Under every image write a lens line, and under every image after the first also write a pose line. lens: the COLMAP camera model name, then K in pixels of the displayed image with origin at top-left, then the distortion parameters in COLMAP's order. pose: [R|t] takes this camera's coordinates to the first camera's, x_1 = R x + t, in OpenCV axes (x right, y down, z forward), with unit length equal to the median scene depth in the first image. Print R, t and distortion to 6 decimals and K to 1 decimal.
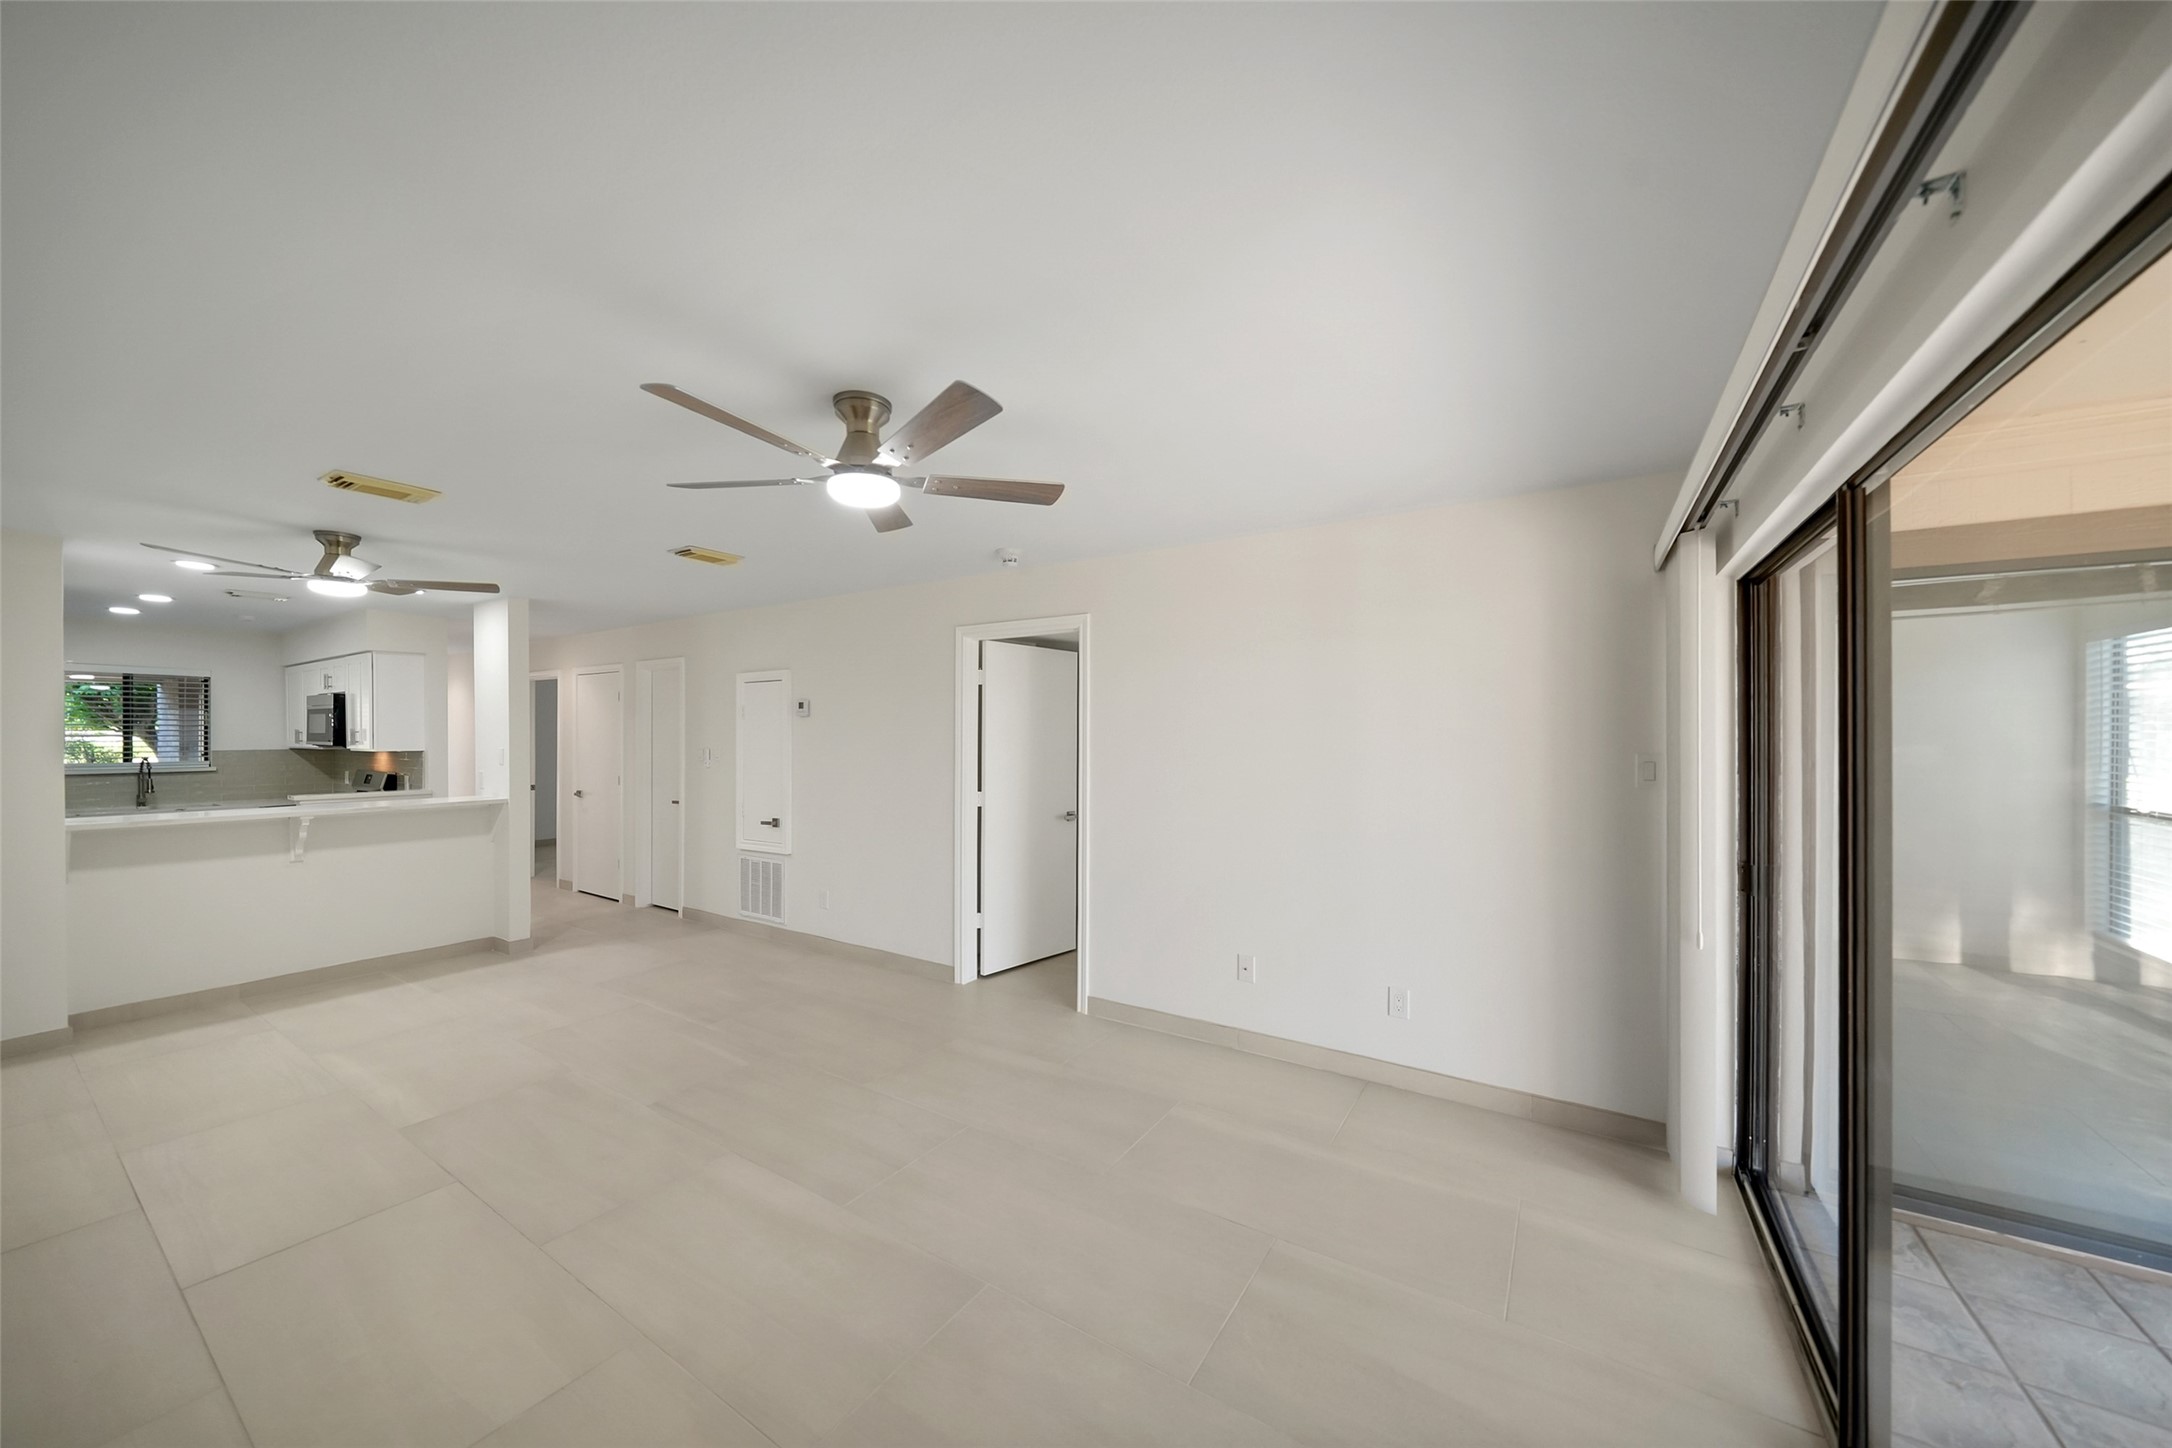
lens RADIAL K [[763.3, 0, 1086.0], [0, 763.3, 724.0], [0, 0, 1]] dist [0.000804, 0.000113]
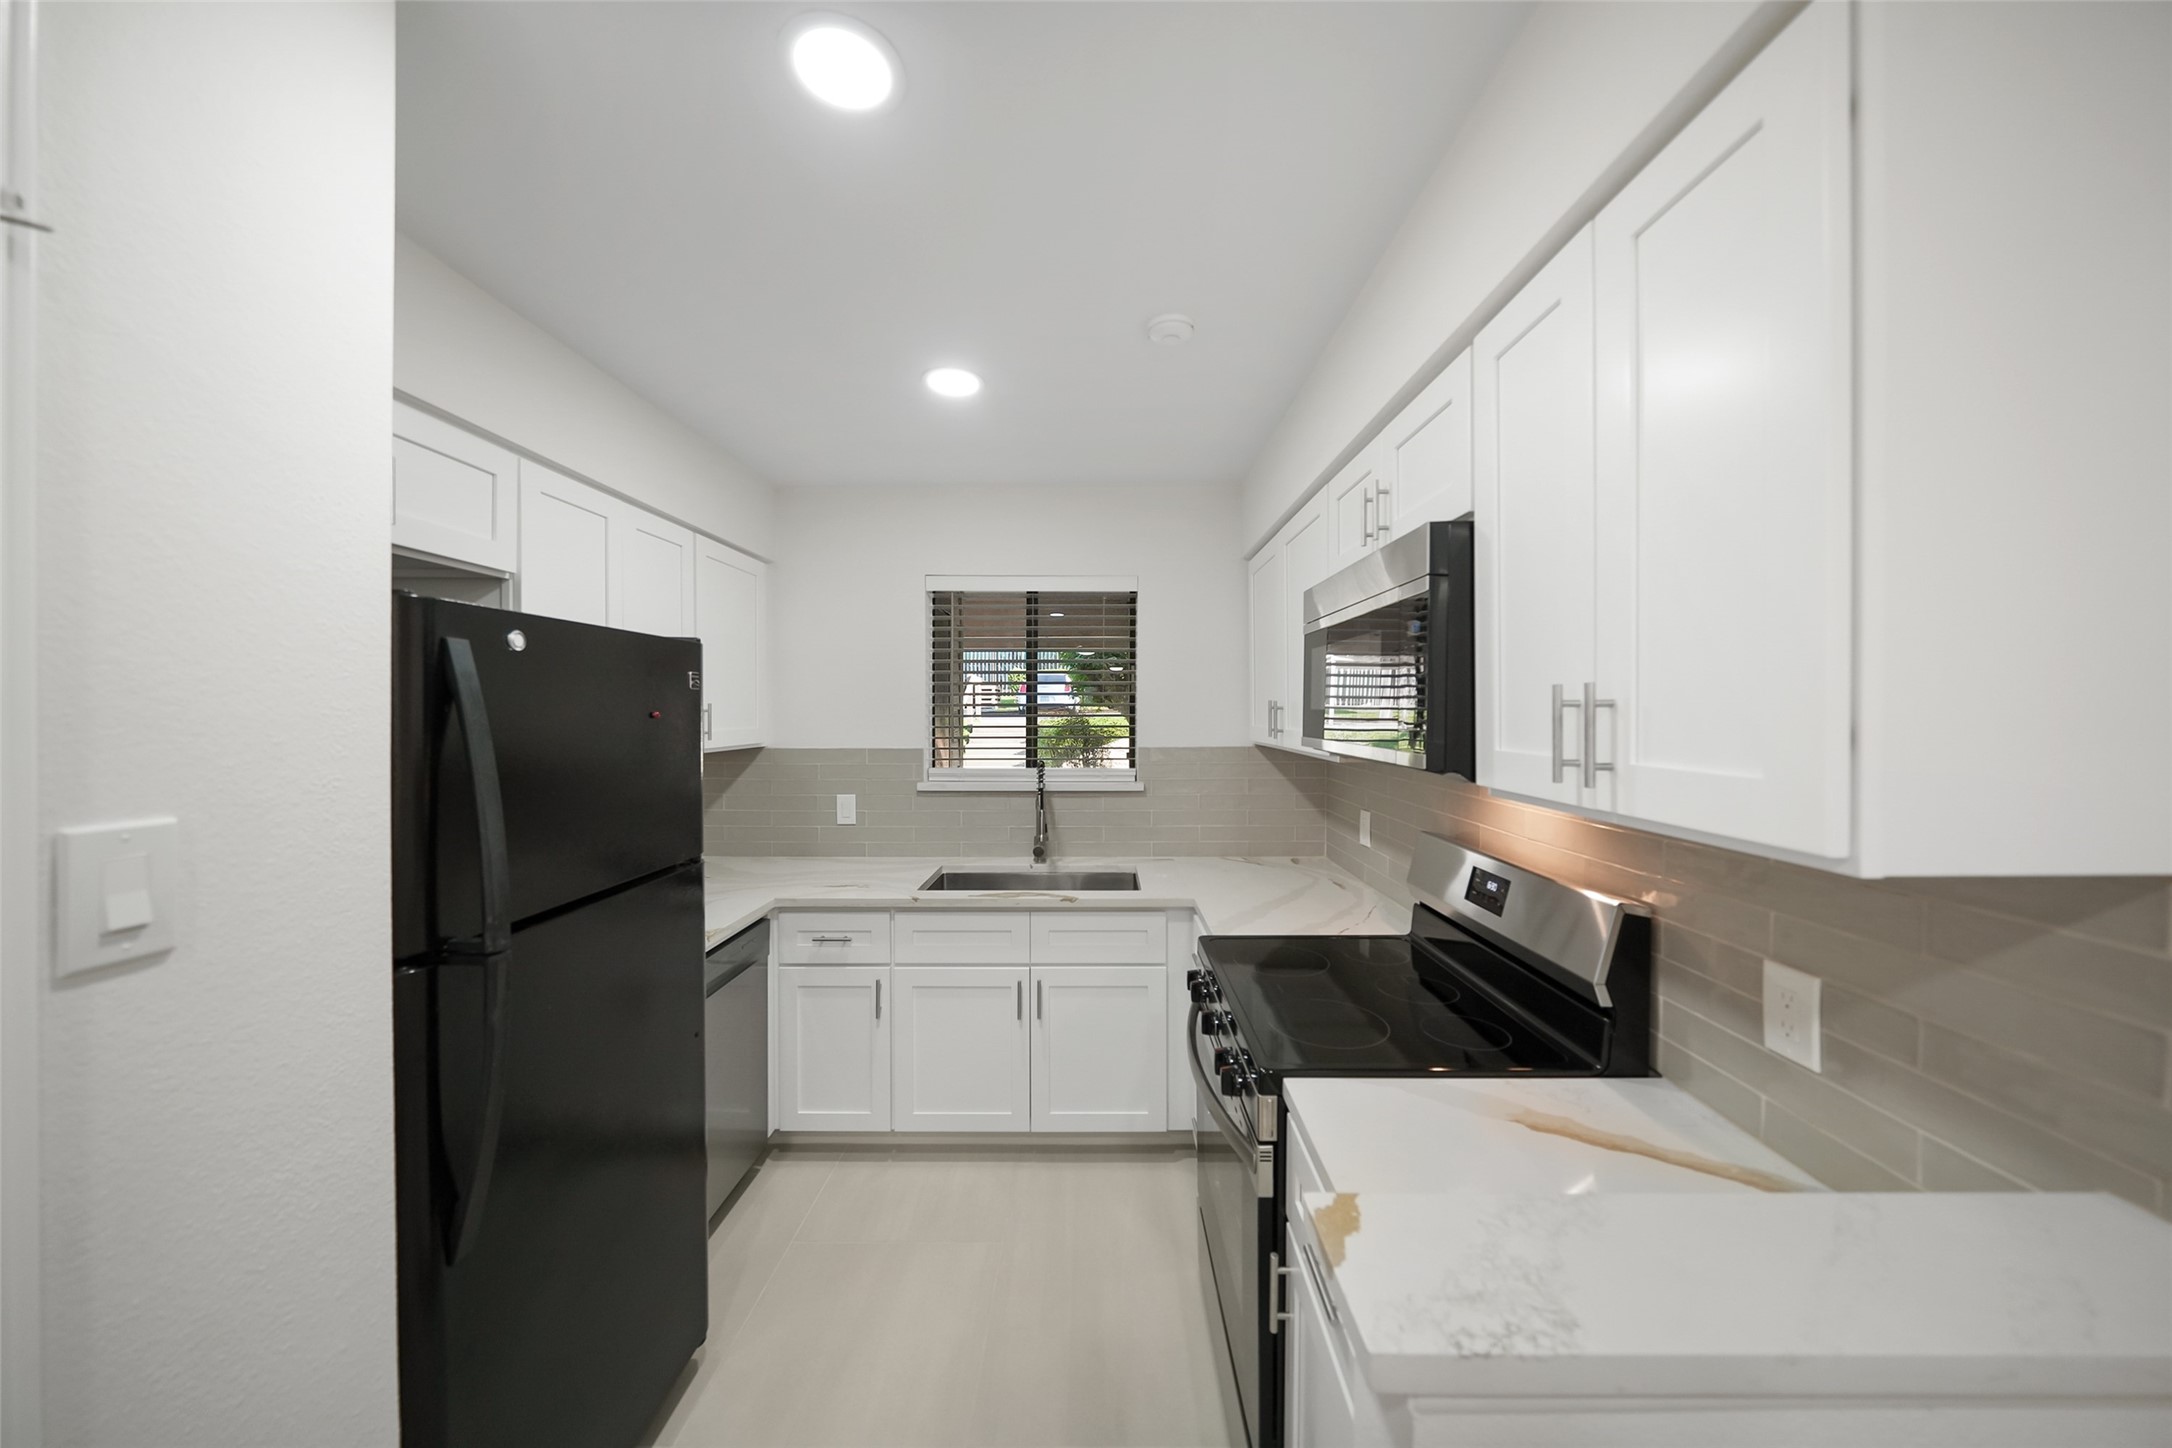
lens RADIAL K [[732.0, 0, 1086.0], [0, 732.0, 724.0], [0, 0, 1]] dist [0.000717, 0.000023]
pose [[0.534909, 0.017219, -0.844734, -1.056260], [0.006187, 0.999686, 0.024296, 0.013031], [0.844887, -0.018222, 0.534634, 0.990663]]
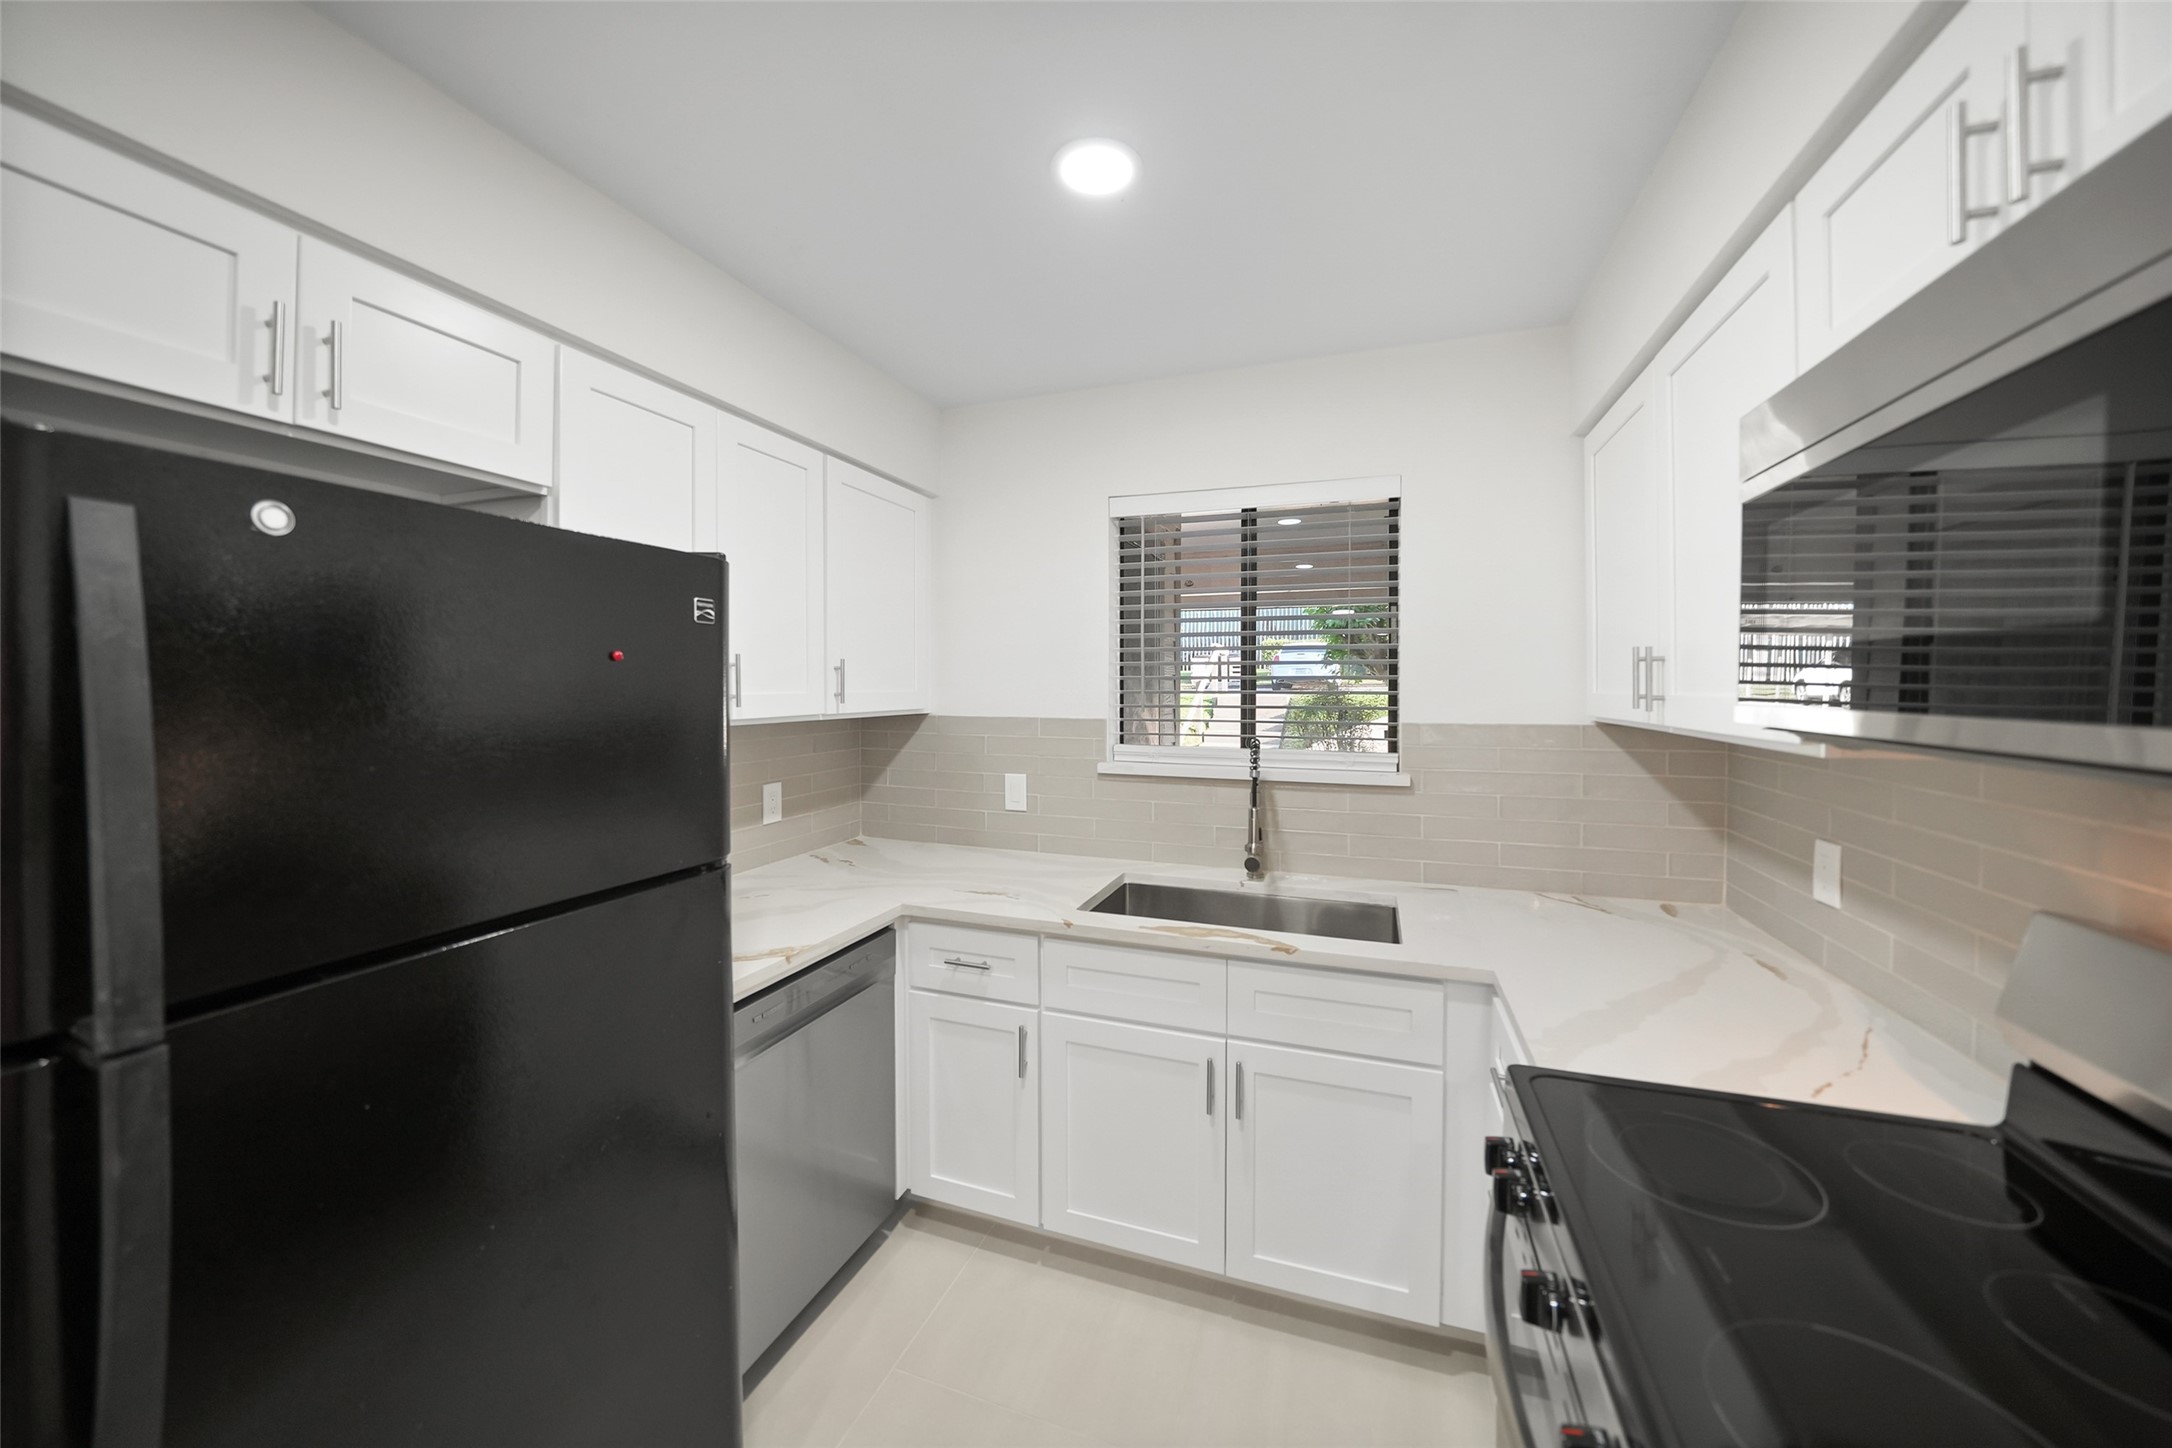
lens RADIAL K [[755.3, 0, 1090.5], [0, 755.3, 684.5], [0, 0, 1]] dist [-0.021538, 0.000015]
pose [[0.229193, 0.003052, -0.973376, -1.167967], [0.004225, 0.999983, 0.004130, 0.022840], [0.973372, -0.005060, 0.229176, 1.079976]]
